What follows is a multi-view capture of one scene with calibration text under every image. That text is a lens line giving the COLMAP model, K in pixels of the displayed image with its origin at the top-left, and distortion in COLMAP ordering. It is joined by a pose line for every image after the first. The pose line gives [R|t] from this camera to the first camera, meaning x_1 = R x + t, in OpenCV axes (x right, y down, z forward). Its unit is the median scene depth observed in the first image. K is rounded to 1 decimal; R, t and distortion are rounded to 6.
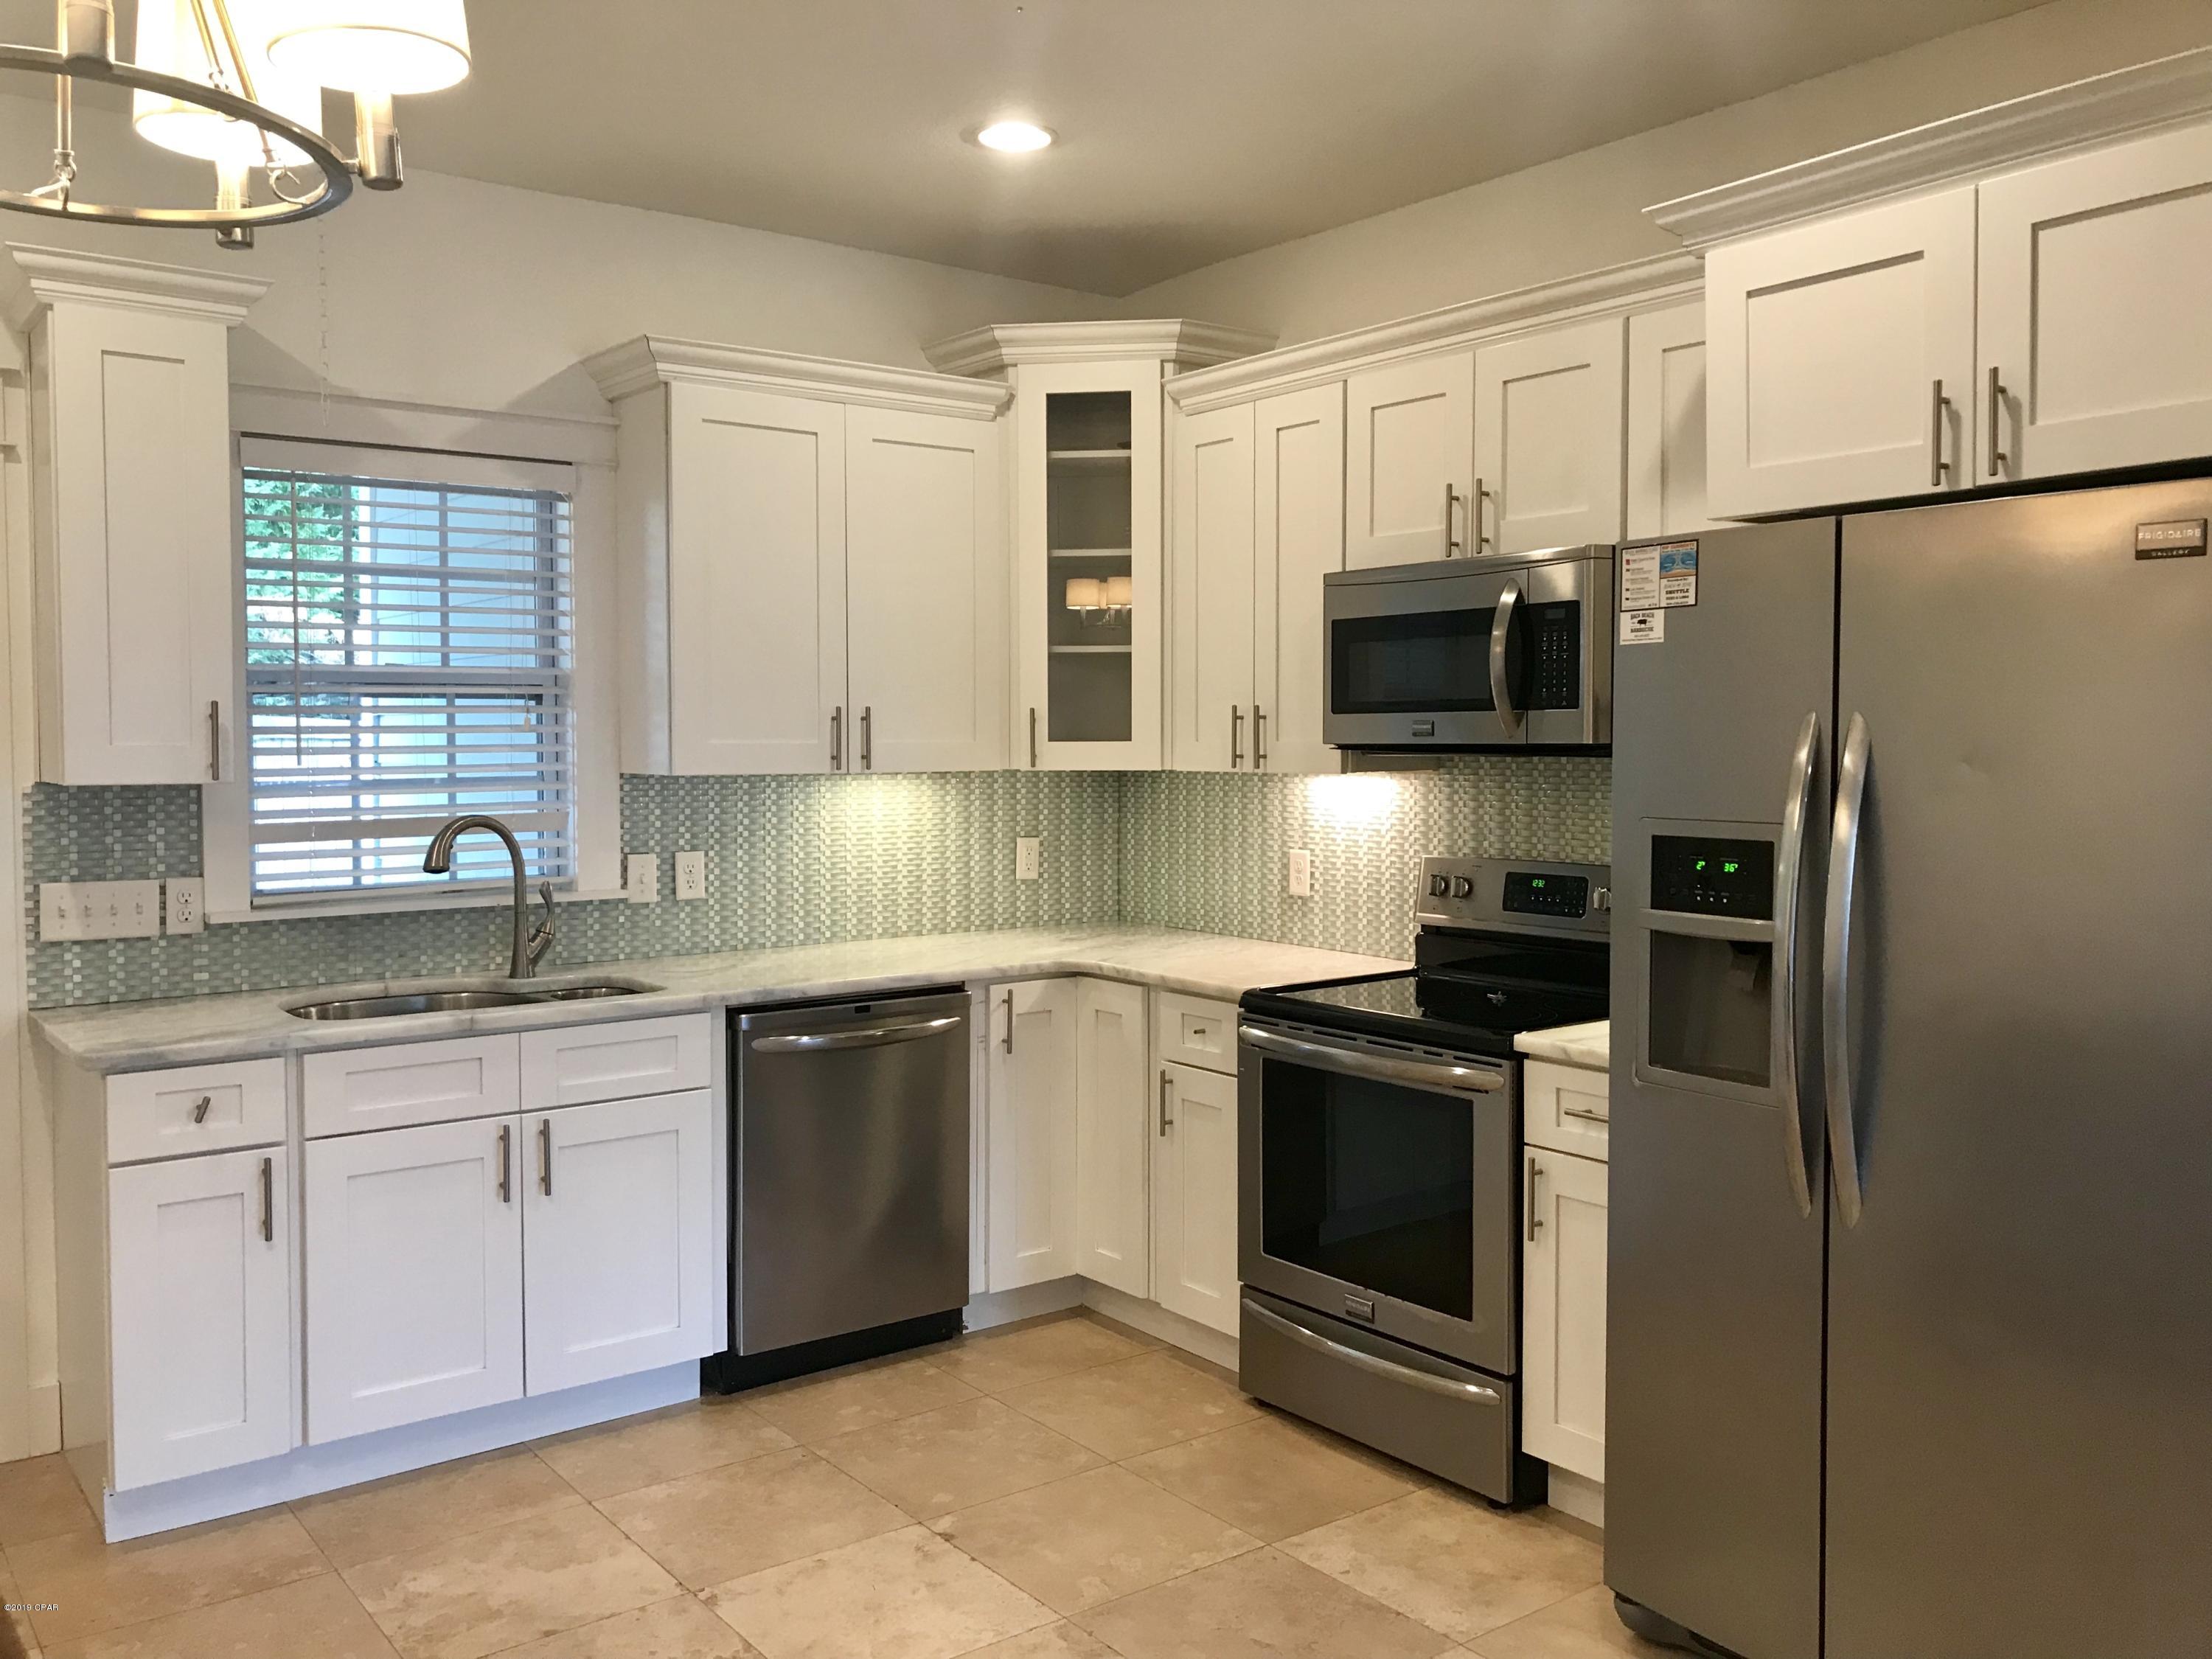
lens RADIAL K [[1800.3, 0, 1099.2], [0, 1800.3, 816.8], [0, 0, 1]] dist [0.046144, -0.041874]
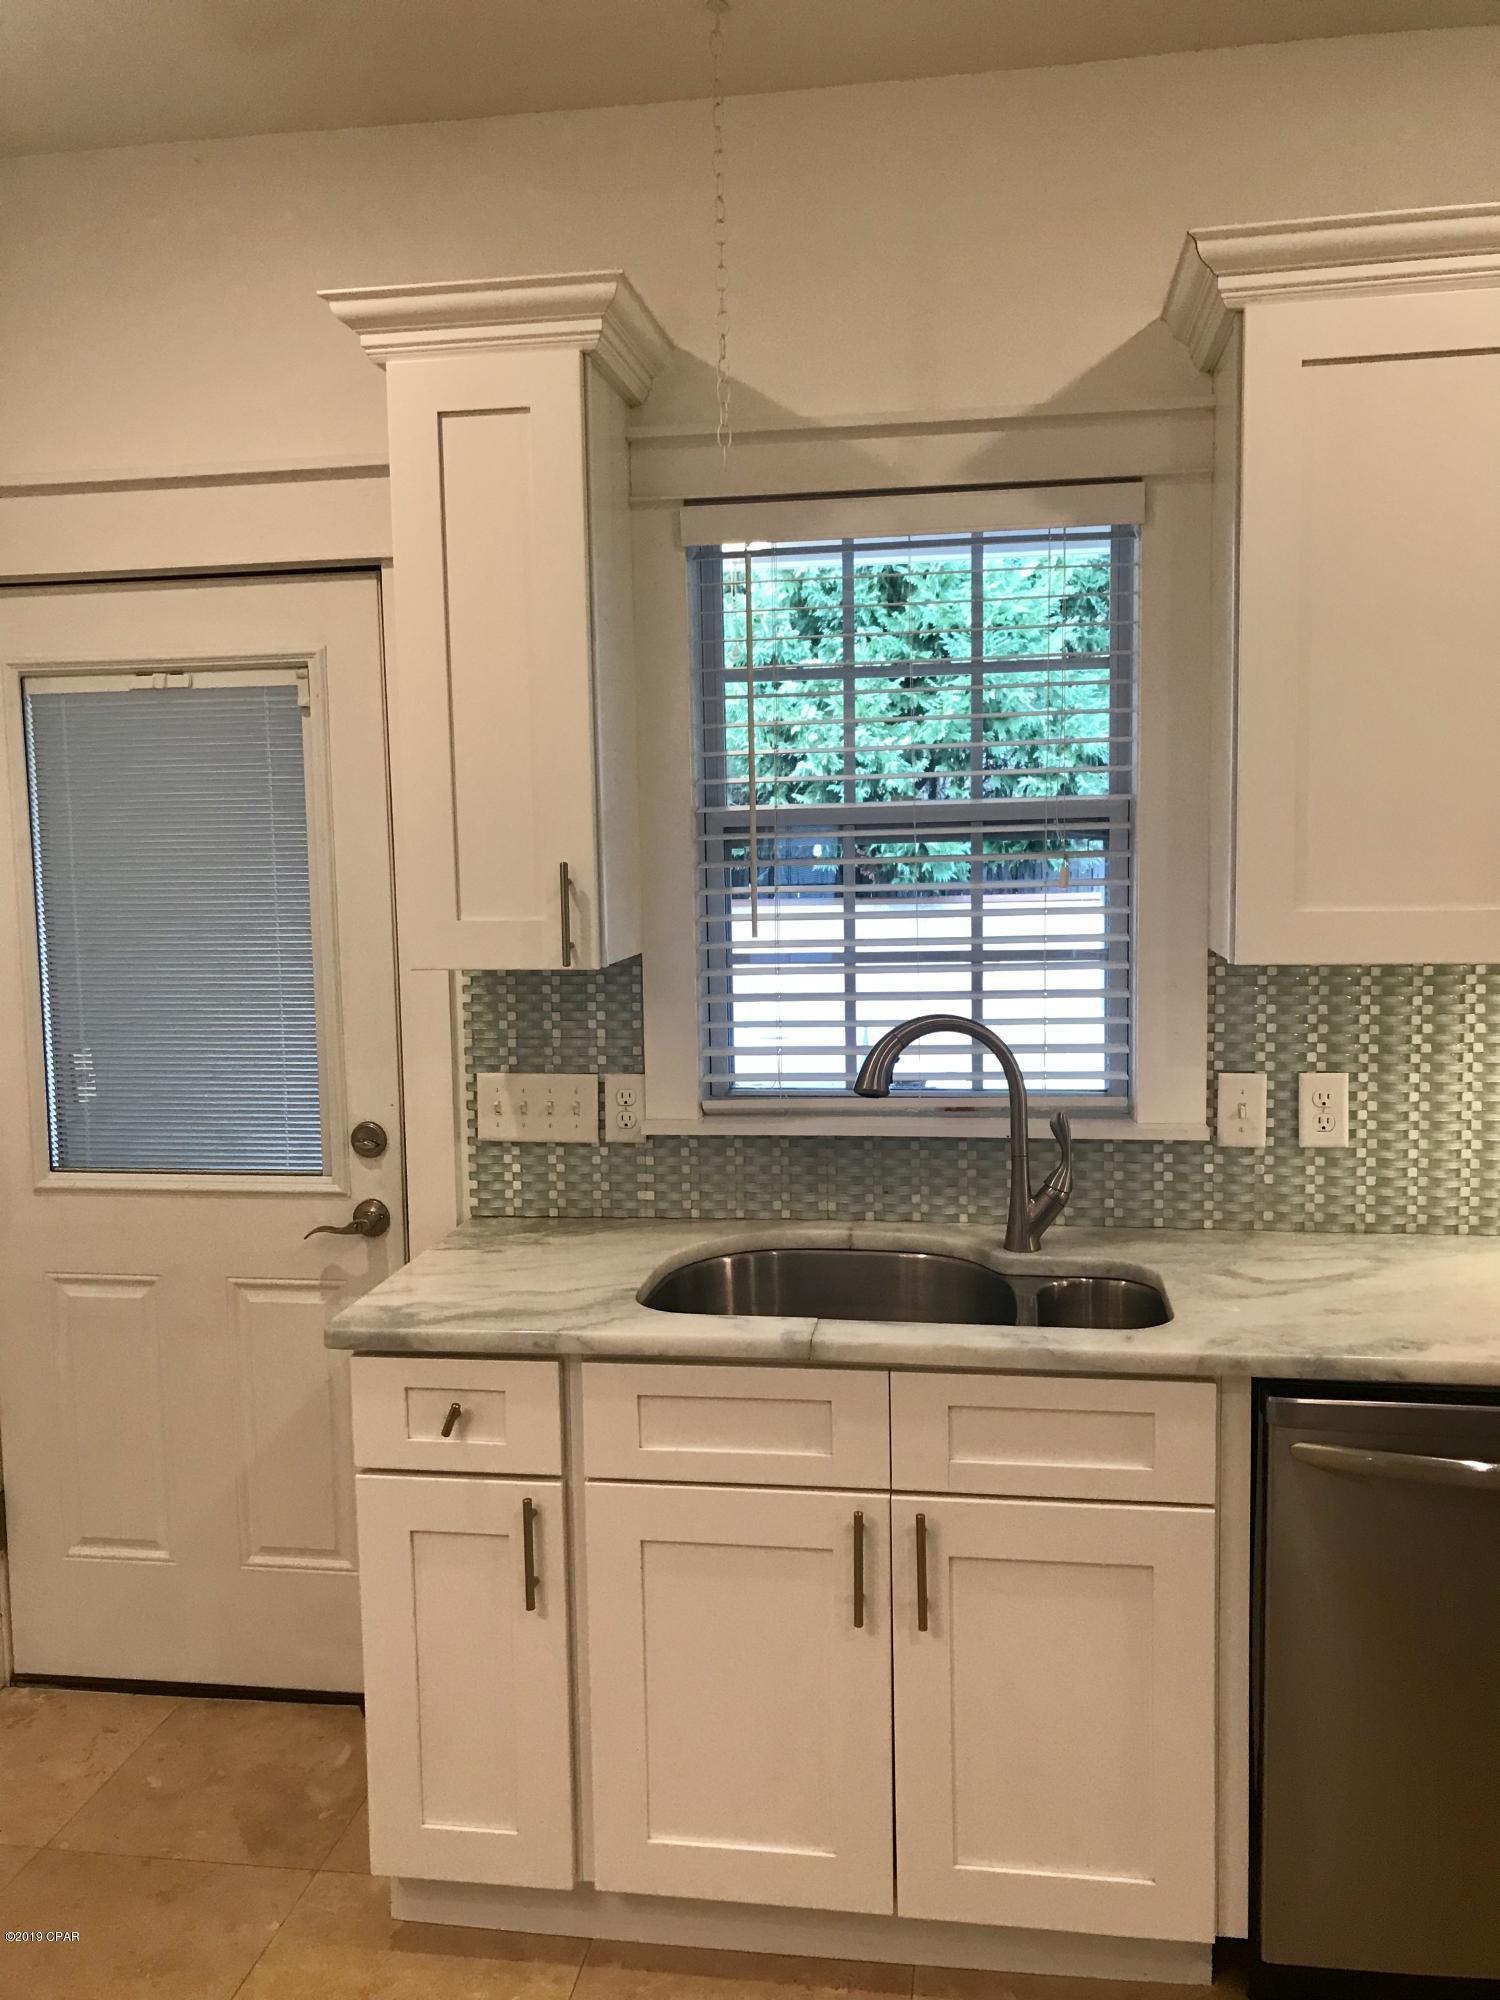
lens RADIAL K [[1627.8, 0, 743.5], [0, 1627.8, 989.8], [0, 0, 1]] dist [0.046144, -0.041874]
pose [[0.690944, 0.055160, -0.720801, 0.050271], [-0.017317, 0.998062, 0.059778, -0.044629], [0.722701, -0.028821, 0.690559, 0.496498]]
